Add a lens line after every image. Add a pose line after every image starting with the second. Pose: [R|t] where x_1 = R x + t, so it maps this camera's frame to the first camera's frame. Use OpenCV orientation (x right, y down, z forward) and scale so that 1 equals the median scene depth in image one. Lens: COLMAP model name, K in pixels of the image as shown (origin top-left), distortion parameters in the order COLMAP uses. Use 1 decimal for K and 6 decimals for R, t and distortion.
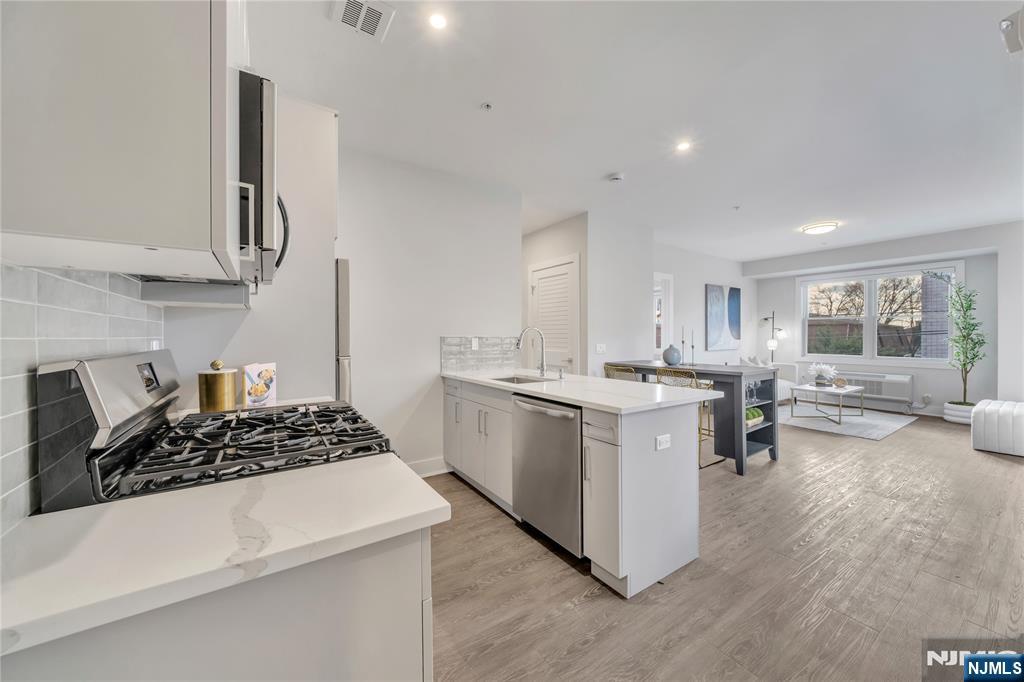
lens RADIAL K [[357.2, 0, 504.0], [0, 357.2, 336.3], [0, 0, 1]] dist [-0.001475, -0.000939]
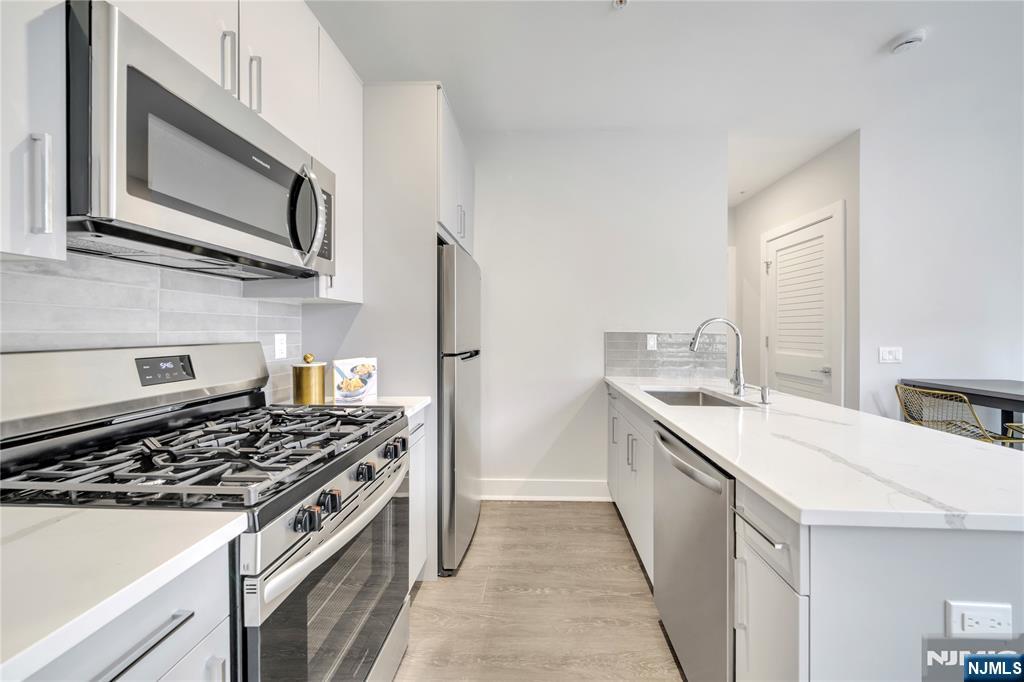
lens RADIAL K [[357.2, 0, 532.1], [0, 357.2, 331.2], [0, 0, 1]] dist [-0.001475, -0.000939]
pose [[0.829397, 0.001978, -0.558656, 0.095266], [-0.004468, 0.999985, -0.003092, 0.000940], [0.558642, 0.005060, 0.829394, 0.156575]]
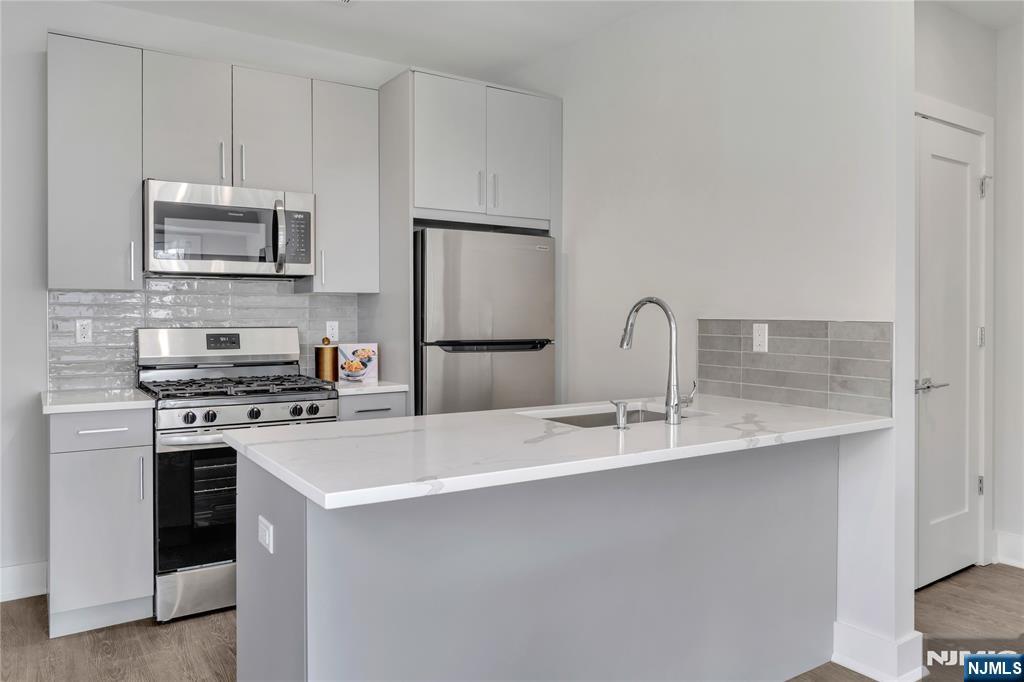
lens RADIAL K [[730.6, 0, 493.8], [0, 730.6, 323.3], [0, 0, 1]] dist [-0.015942, -0.002587]
pose [[0.015160, 0.006993, -0.999861, 0.548447], [-0.002783, 0.999972, 0.006952, -0.000387], [0.999881, 0.002677, 0.015179, 0.480369]]
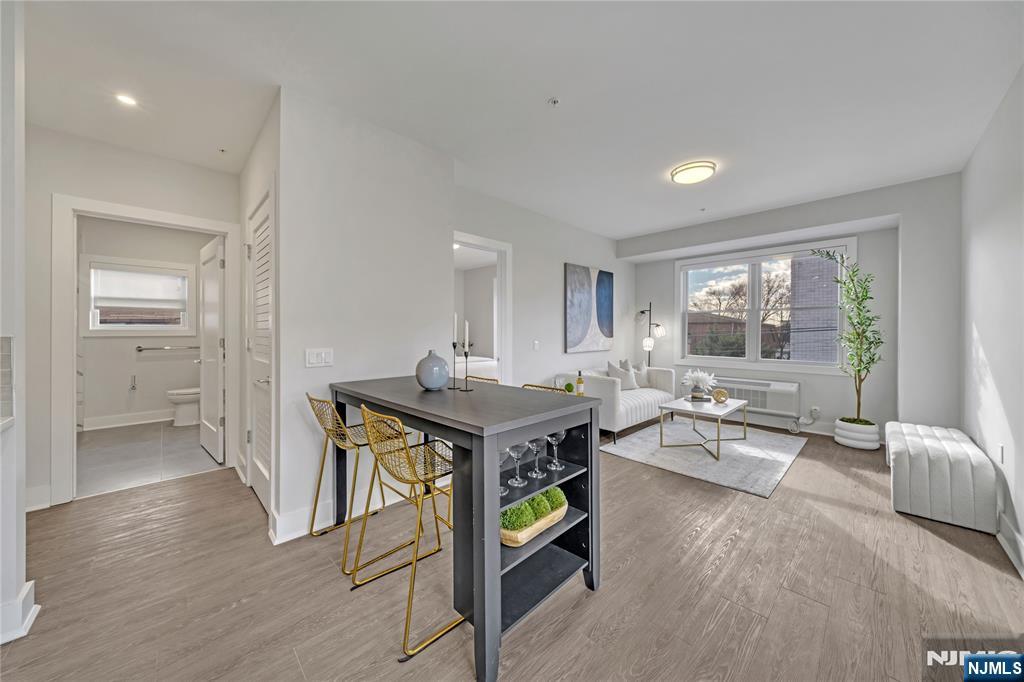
lens RADIAL K [[357.2, 0, 502.9], [0, 357.2, 334.5], [0, 0, 1]] dist [-0.001475, -0.000939]
pose [[0.981271, 0.000349, 0.192631, 0.388205], [-0.001132, 0.999992, 0.003955, -0.000762], [-0.192628, -0.004099, 0.981263, 0.390032]]
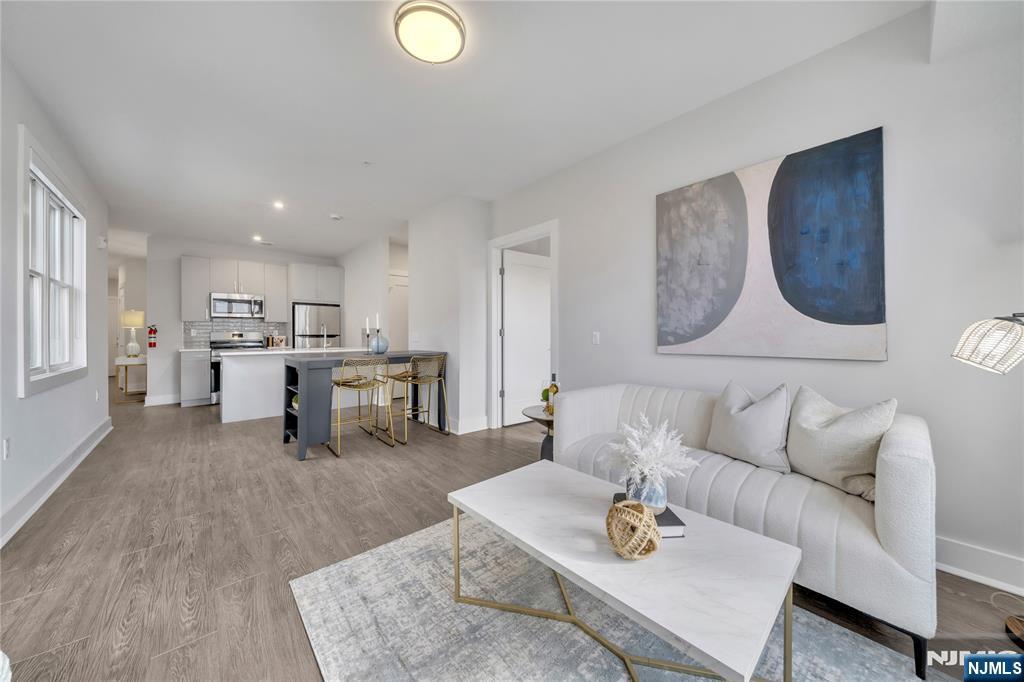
lens RADIAL K [[357.2, 0, 501.8], [0, 357.2, 333.5], [0, 0, 1]] dist [-0.001475, -0.000939]
pose [[0.153754, -0.002965, -0.988105, 1.275870], [0.002283, 0.999994, -0.002646, 0.022924], [0.988106, -0.001849, 0.153760, 0.990842]]
